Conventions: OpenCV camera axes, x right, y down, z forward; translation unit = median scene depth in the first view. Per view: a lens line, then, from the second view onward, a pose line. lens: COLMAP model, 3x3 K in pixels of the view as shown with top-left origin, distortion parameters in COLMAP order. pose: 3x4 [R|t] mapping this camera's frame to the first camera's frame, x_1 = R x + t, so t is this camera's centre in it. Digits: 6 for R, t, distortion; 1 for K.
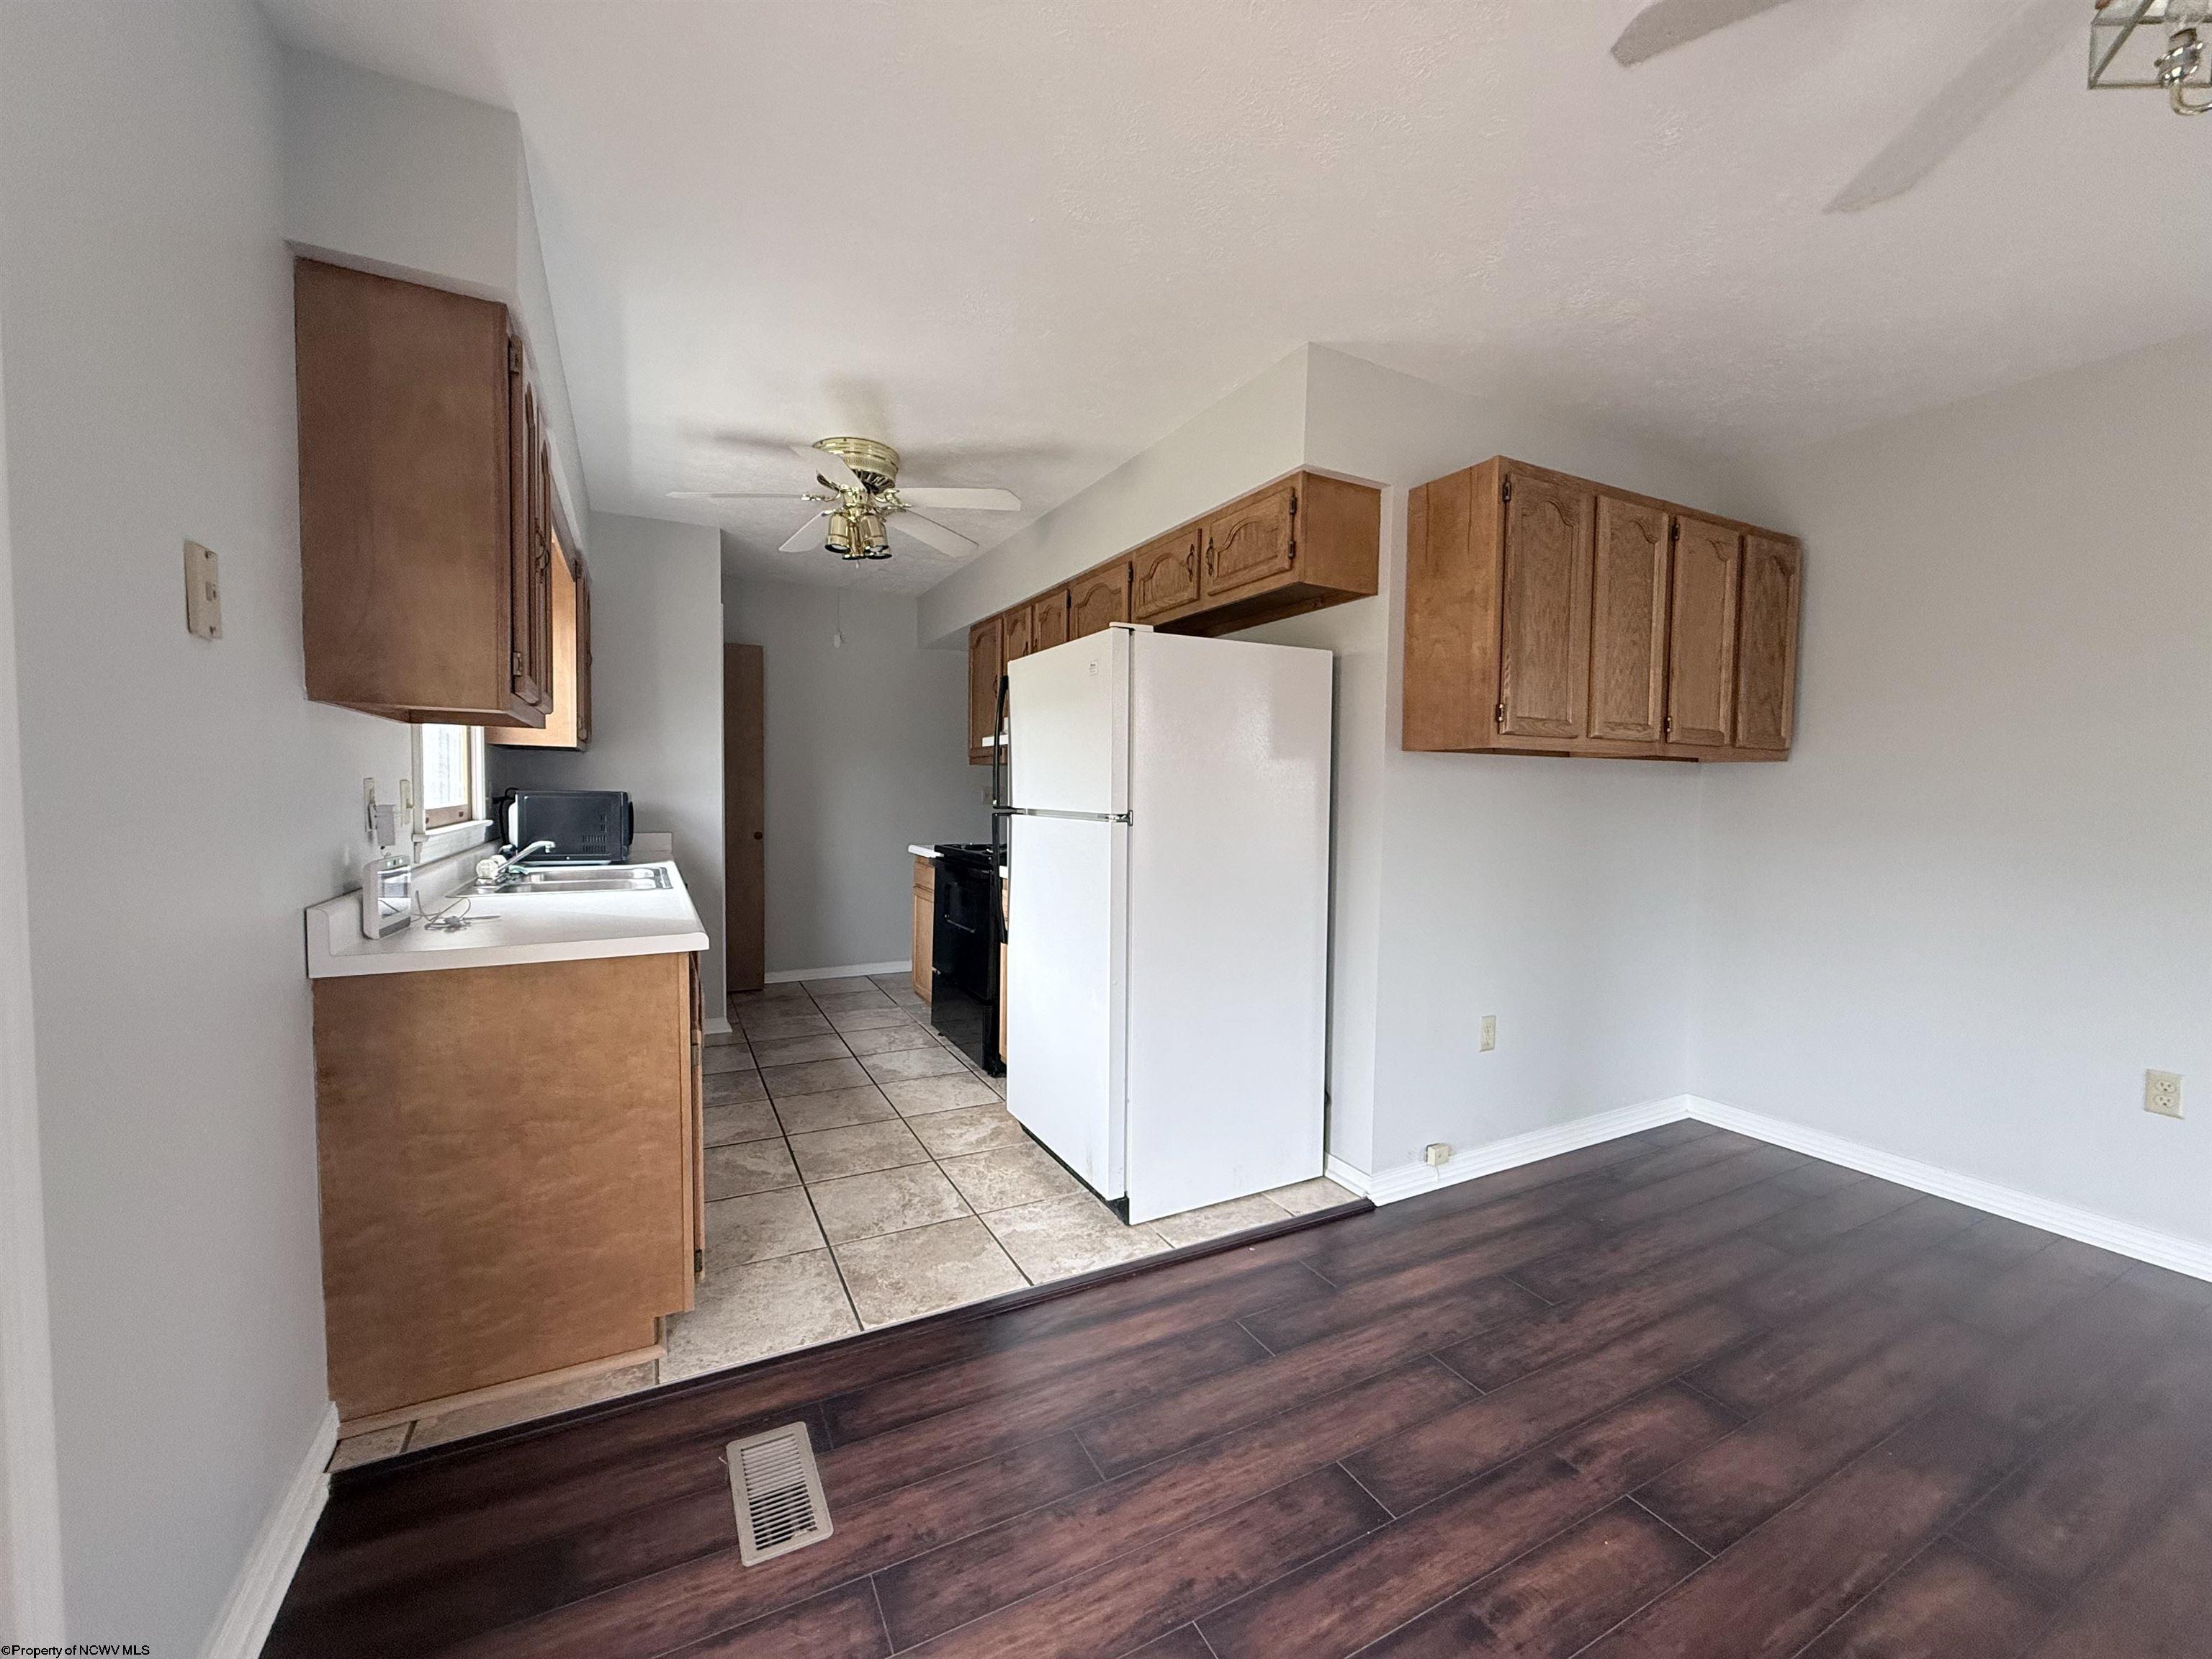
lens RADIAL K [[876.0, 0, 1099.5], [0, 876.0, 827.7], [0, 0, 1]] dist [-0.000676, -0.000083]
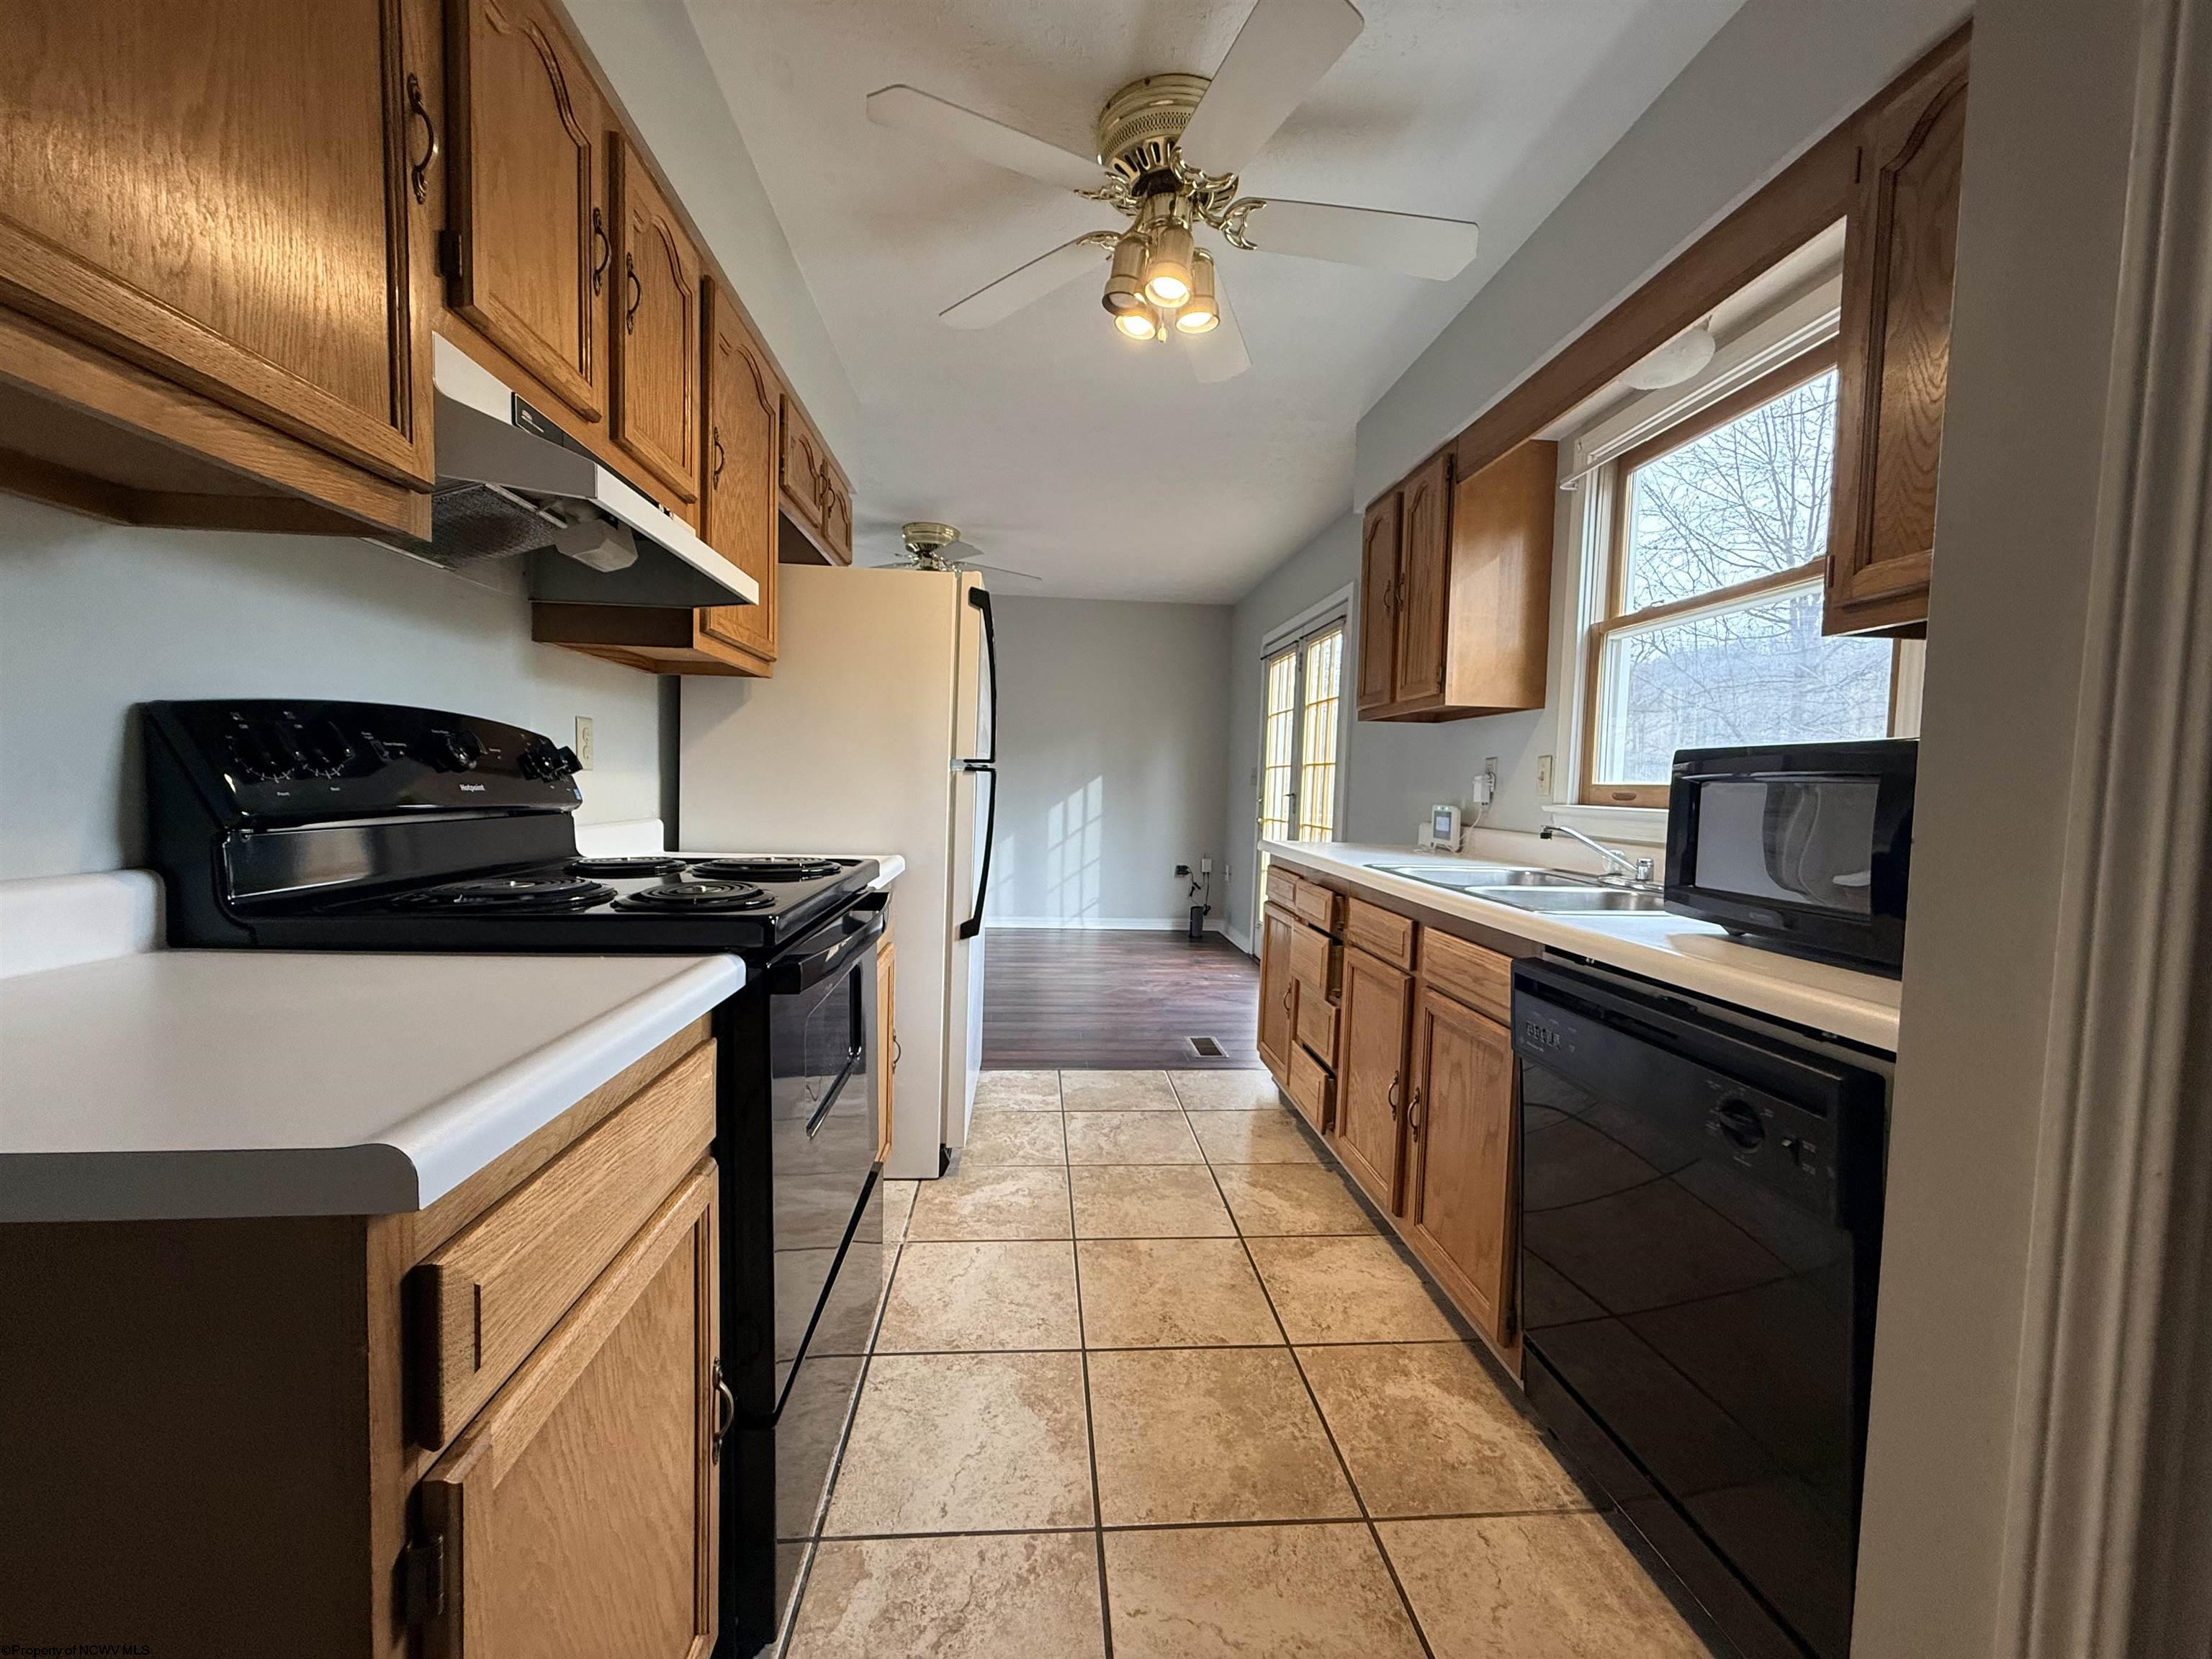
lens RADIAL K [[876.0, 0, 1103.8], [0, 876.0, 829.1], [0, 0, 1]] dist [-0.000676, -0.000083]
pose [[-0.920749, -0.062523, 0.385113, -0.622181], [-0.025471, 0.994603, 0.100578, -0.053419], [-0.389323, 0.082798, -0.917372, 2.035229]]
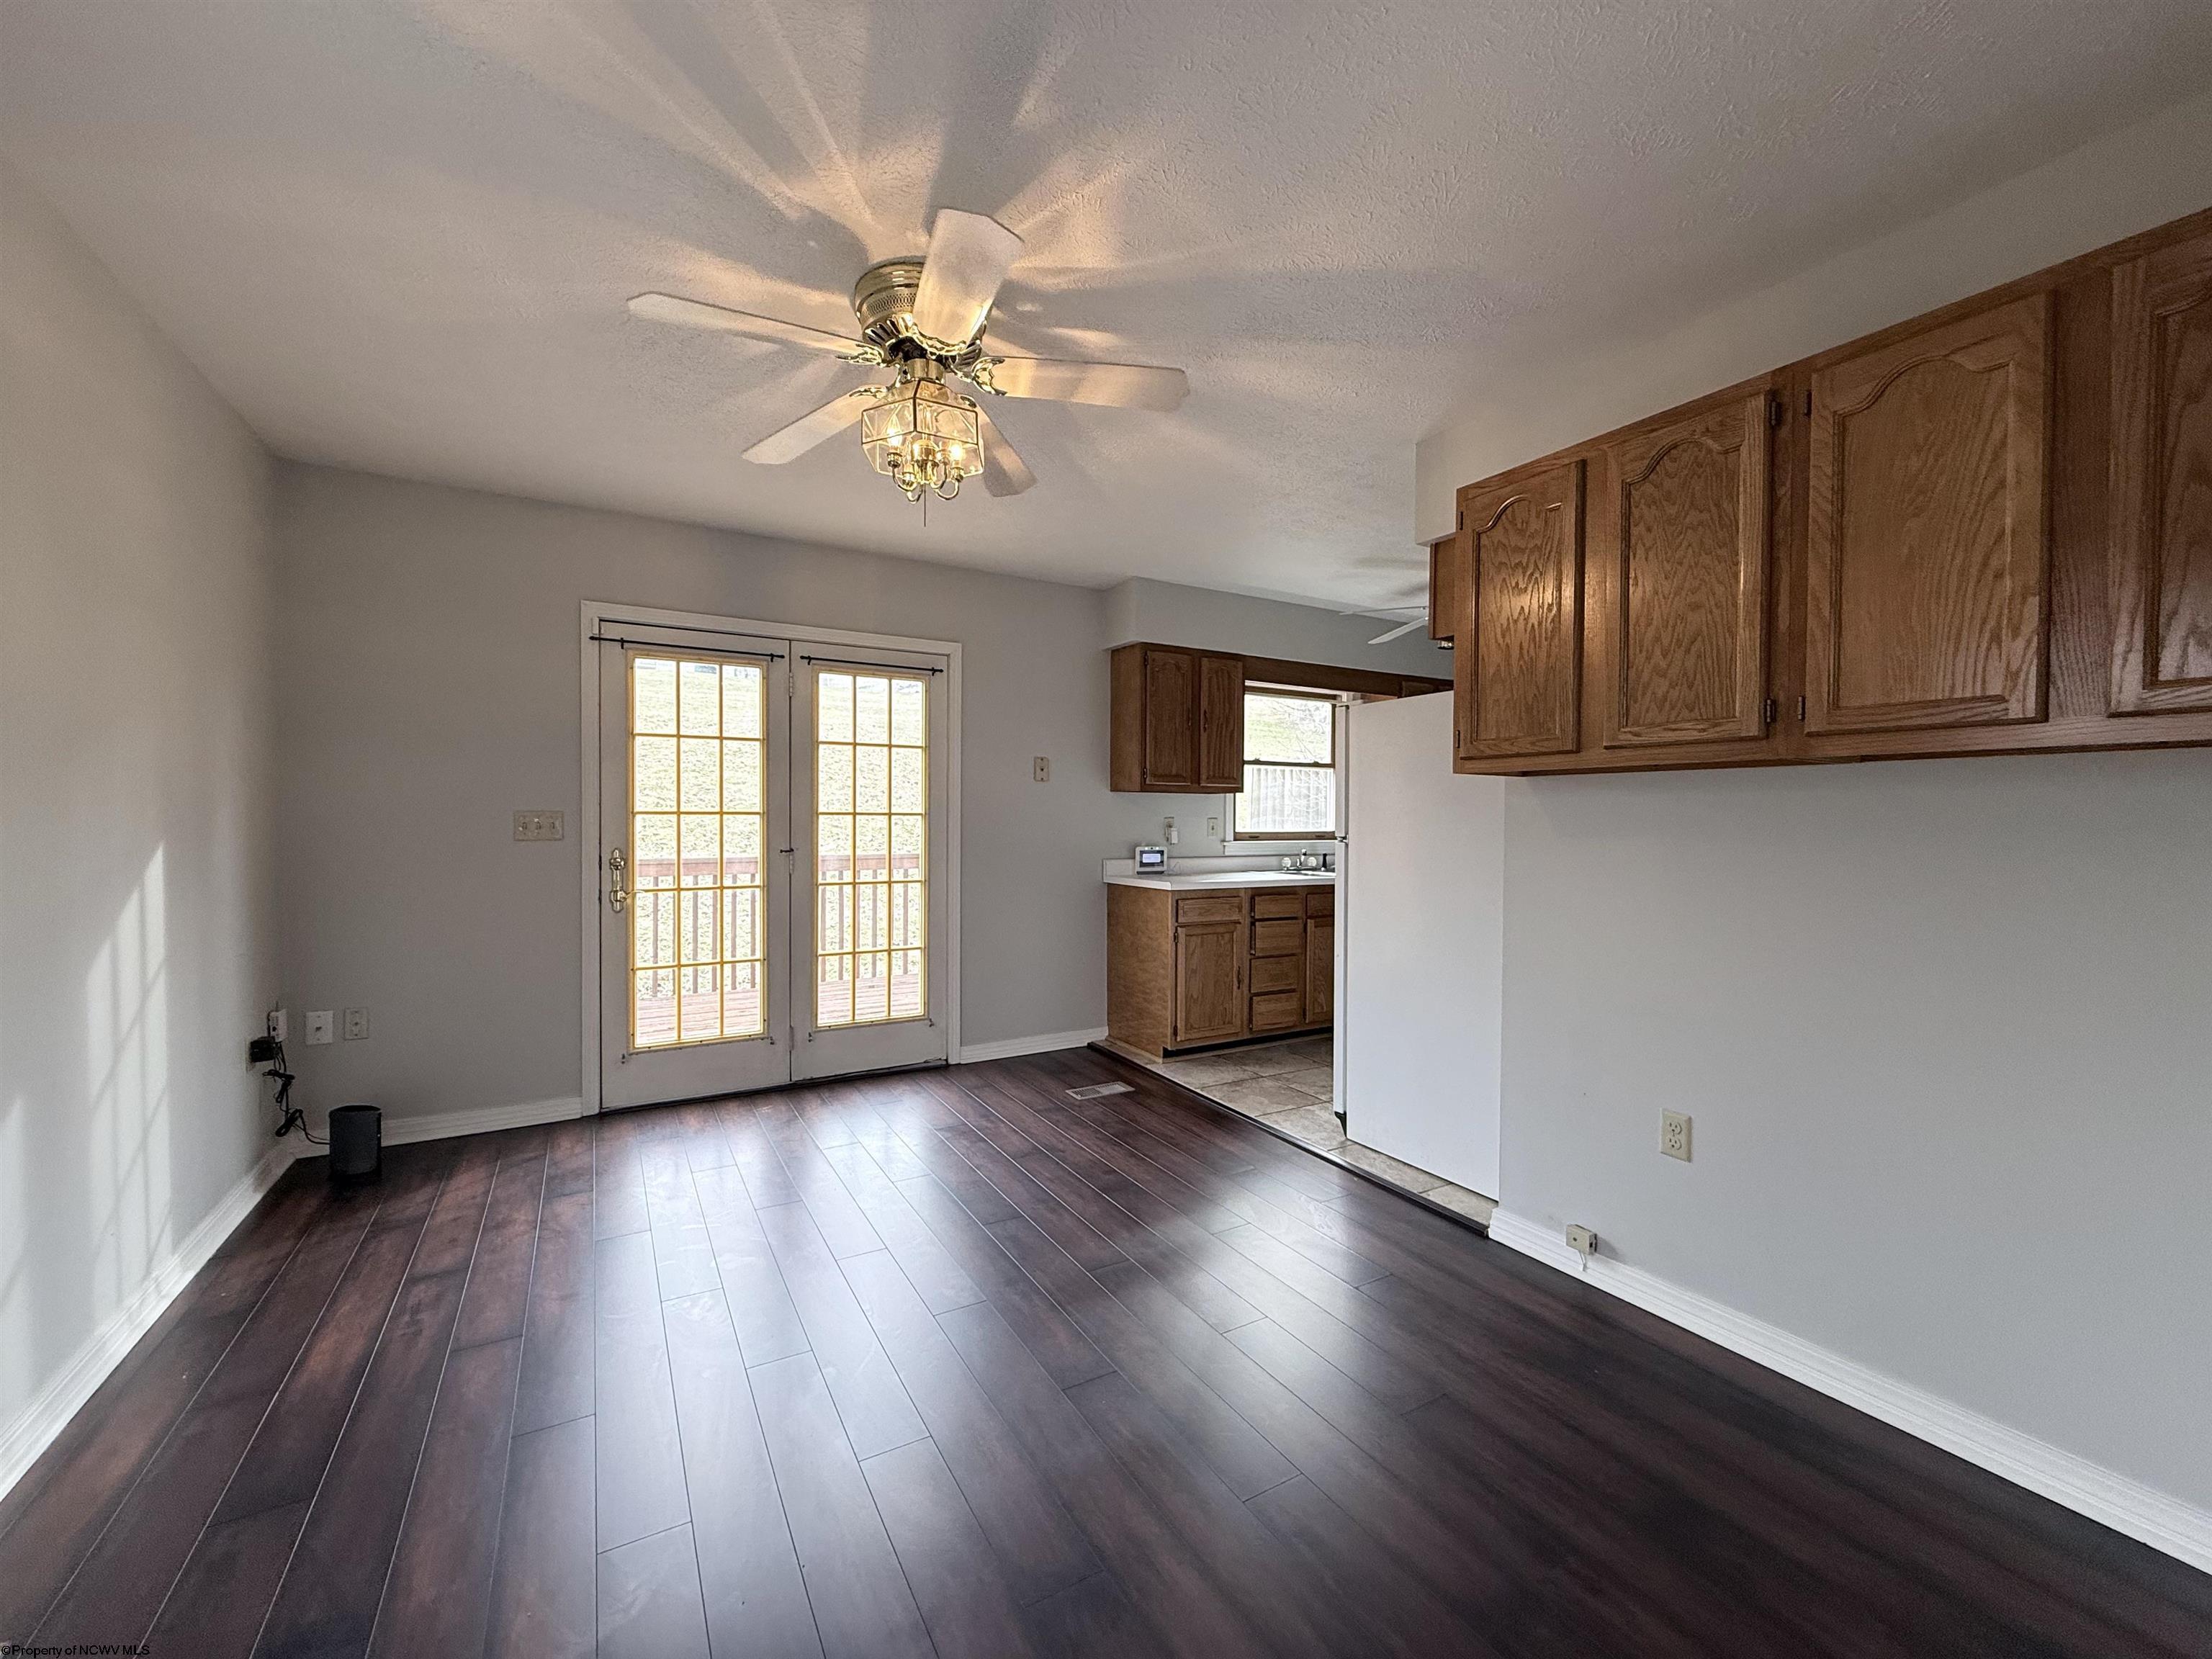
lens RADIAL K [[876.0, 0, 1099.1], [0, 876.0, 831.2], [0, 0, 1]] dist [-0.000676, -0.000083]
pose [[0.047146, 0.003014, -0.998883, 1.358212], [-0.050561, 0.998721, 0.000627, -0.005217], [0.997608, 0.050475, 0.047238, 0.516763]]
